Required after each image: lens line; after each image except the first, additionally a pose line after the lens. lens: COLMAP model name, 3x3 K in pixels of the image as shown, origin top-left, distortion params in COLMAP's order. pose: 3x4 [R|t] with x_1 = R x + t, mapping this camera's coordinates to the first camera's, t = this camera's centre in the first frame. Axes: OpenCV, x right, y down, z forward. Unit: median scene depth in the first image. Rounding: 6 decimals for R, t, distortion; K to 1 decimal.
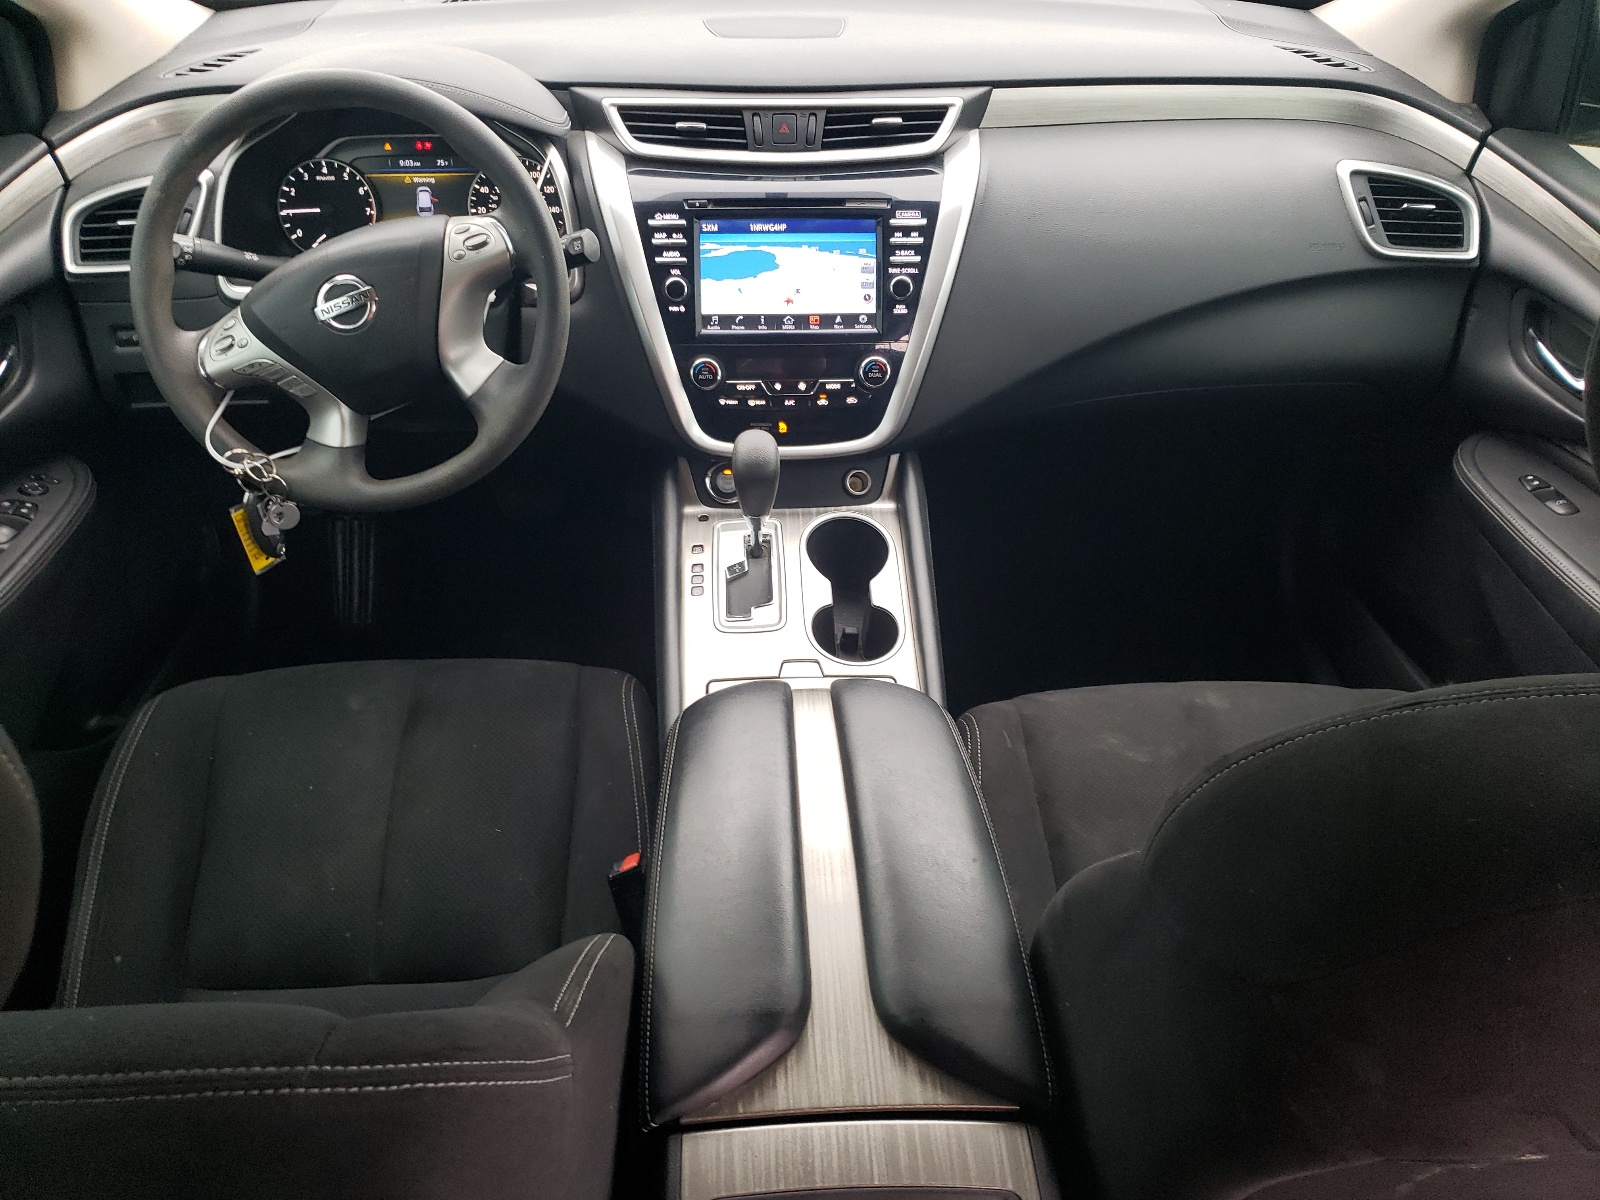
lens RADIAL K [[1224.2, 0, 796.3], [0, 1224.2, 598.5], [0, 0, 1]] dist [-0.009572, -0.000748]
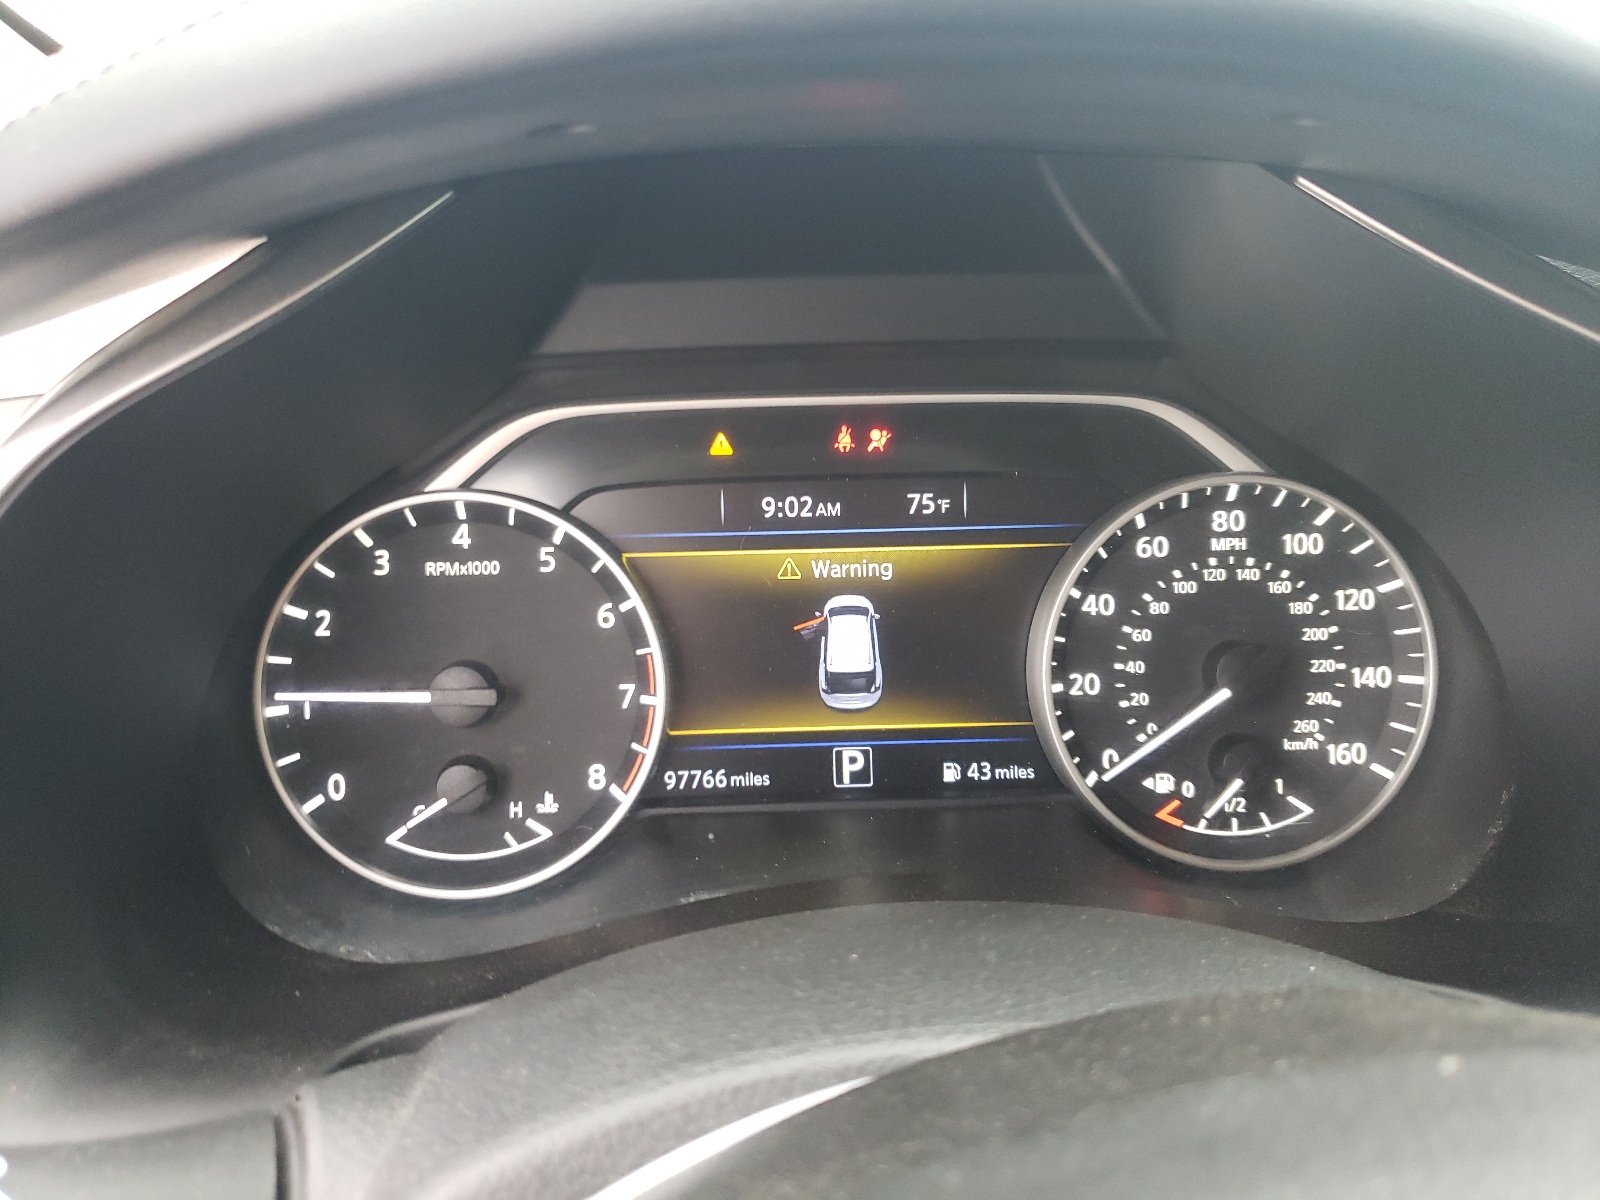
lens RADIAL K [[1224.2, 0, 801.5], [0, 1224.2, 602.9], [0, 0, 1]] dist [-0.009572, -0.000748]
pose [[0.999776, -0.013213, 0.016556, -0.321209], [0.017162, 0.963389, -0.267556, -0.270300], [-0.012415, 0.267780, 0.963400, 0.763726]]
